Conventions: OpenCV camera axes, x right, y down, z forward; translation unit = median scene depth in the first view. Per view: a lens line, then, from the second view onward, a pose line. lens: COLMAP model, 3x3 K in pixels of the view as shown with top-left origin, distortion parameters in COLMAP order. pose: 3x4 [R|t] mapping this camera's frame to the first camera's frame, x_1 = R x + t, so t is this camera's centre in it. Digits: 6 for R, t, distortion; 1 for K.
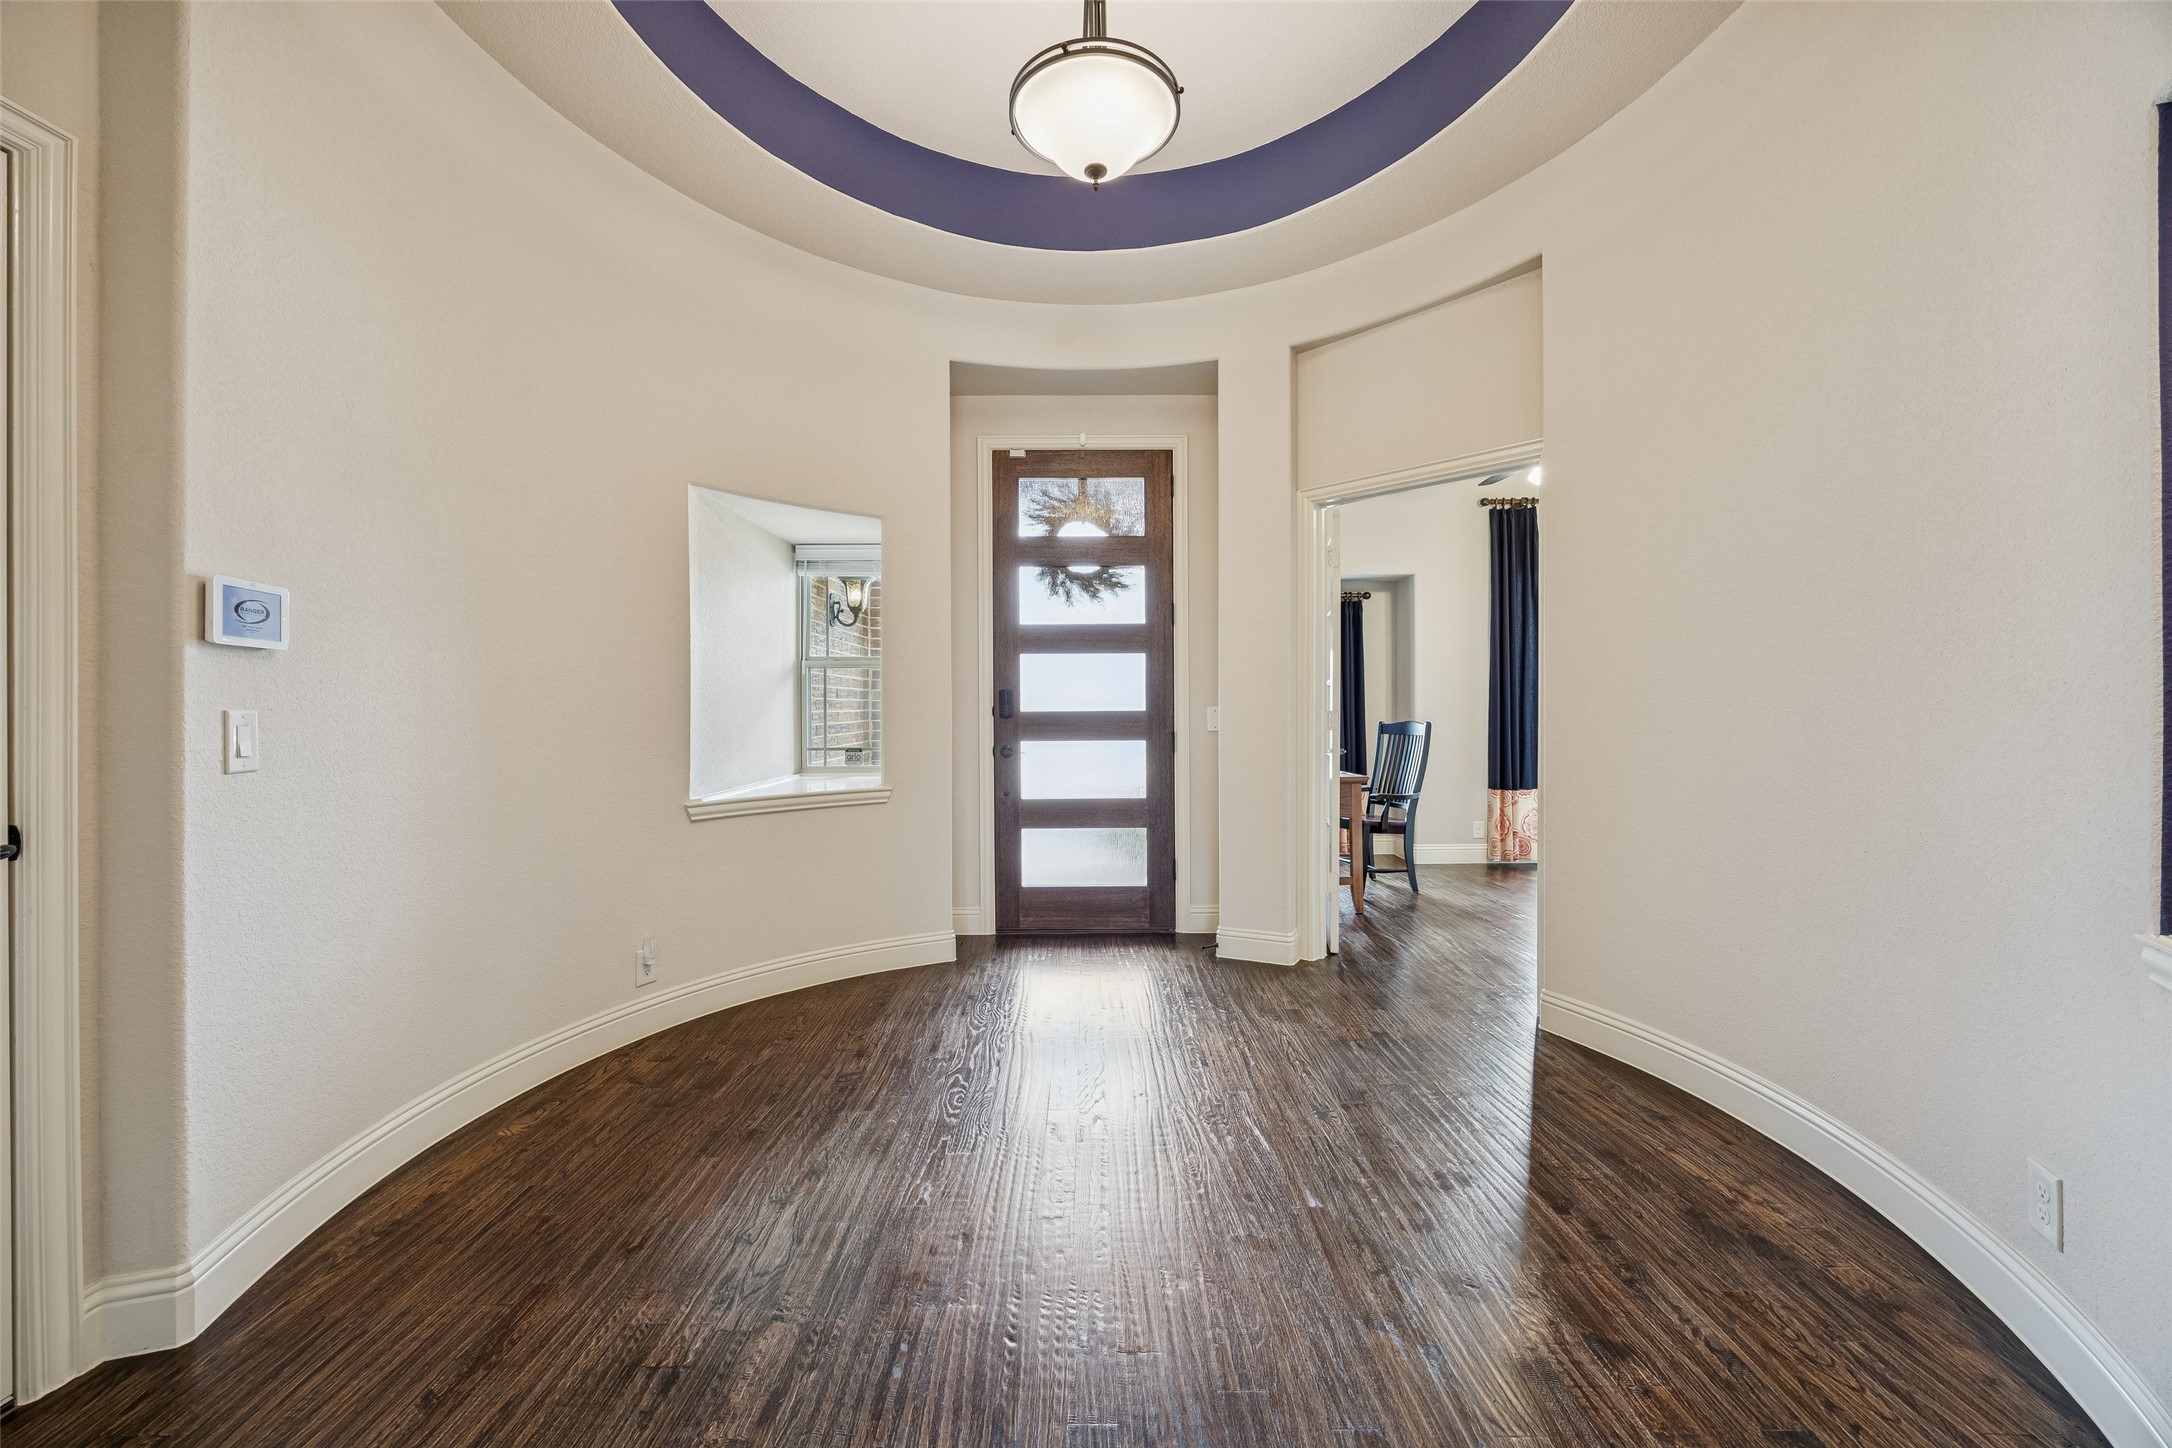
lens RADIAL K [[827.5, 0, 1085.5], [0, 827.5, 717.7], [0, 0, 1]] dist [-0.004165, -0.000288]
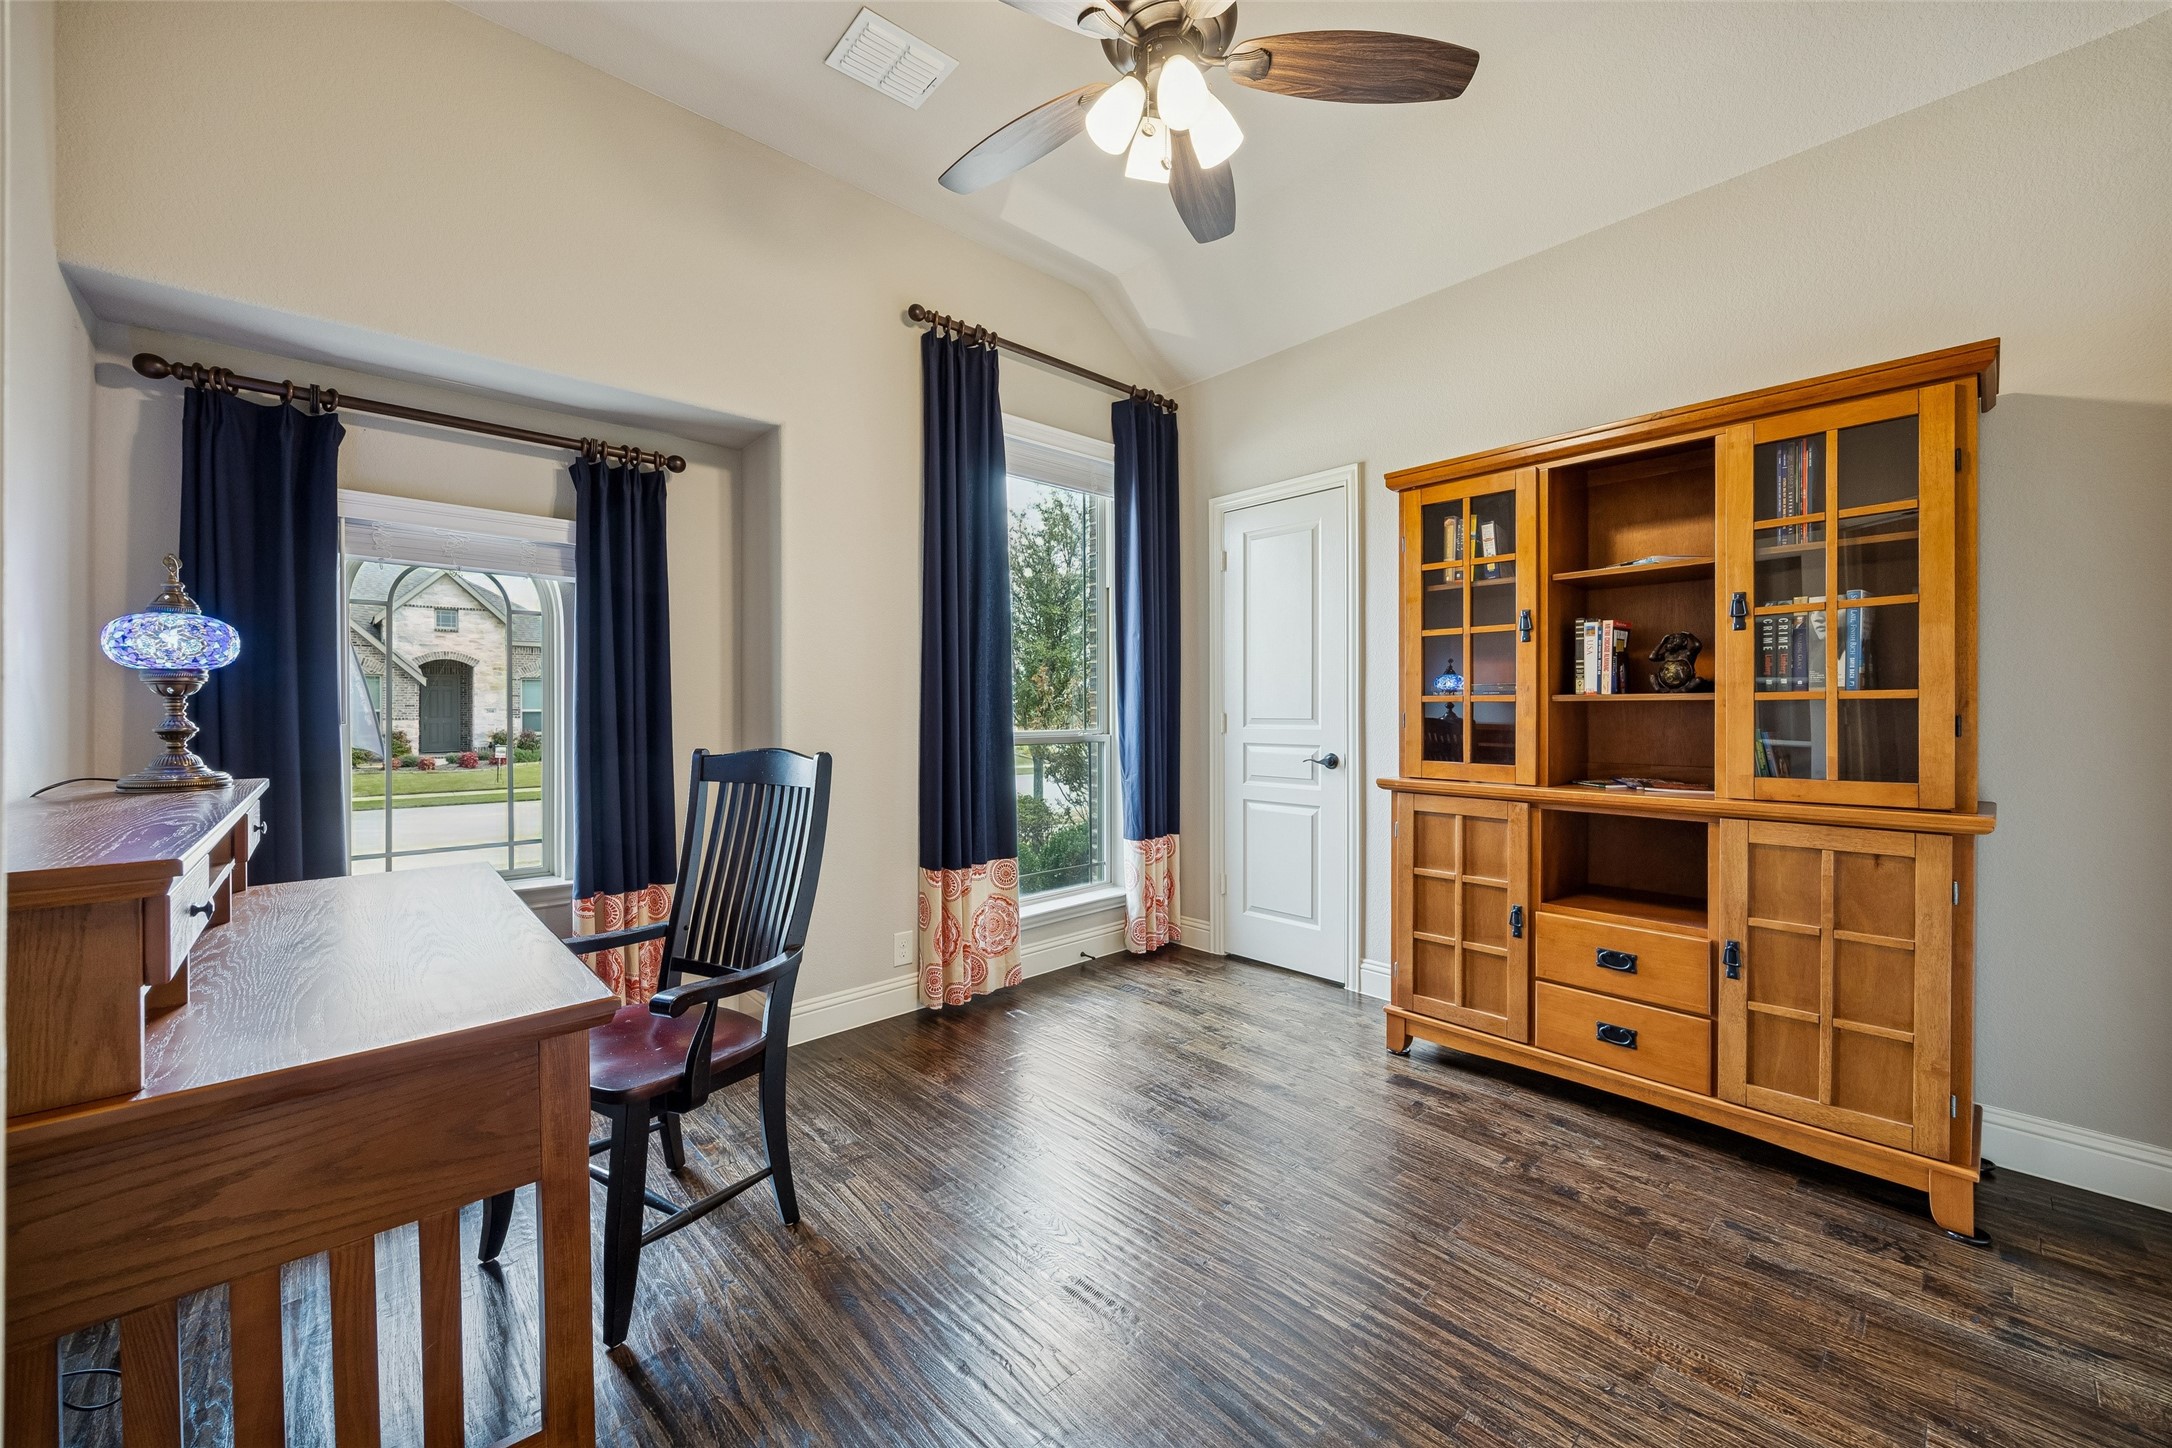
lens RADIAL K [[827.5, 0, 1084.3], [0, 827.5, 717.3], [0, 0, 1]] dist [-0.004165, -0.000288]
pose [[0.731033, 0.001432, 0.682340, 0.210237], [-0.004520, 0.999986, 0.002743, -0.010923], [-0.682327, -0.005089, 0.731030, 0.556760]]
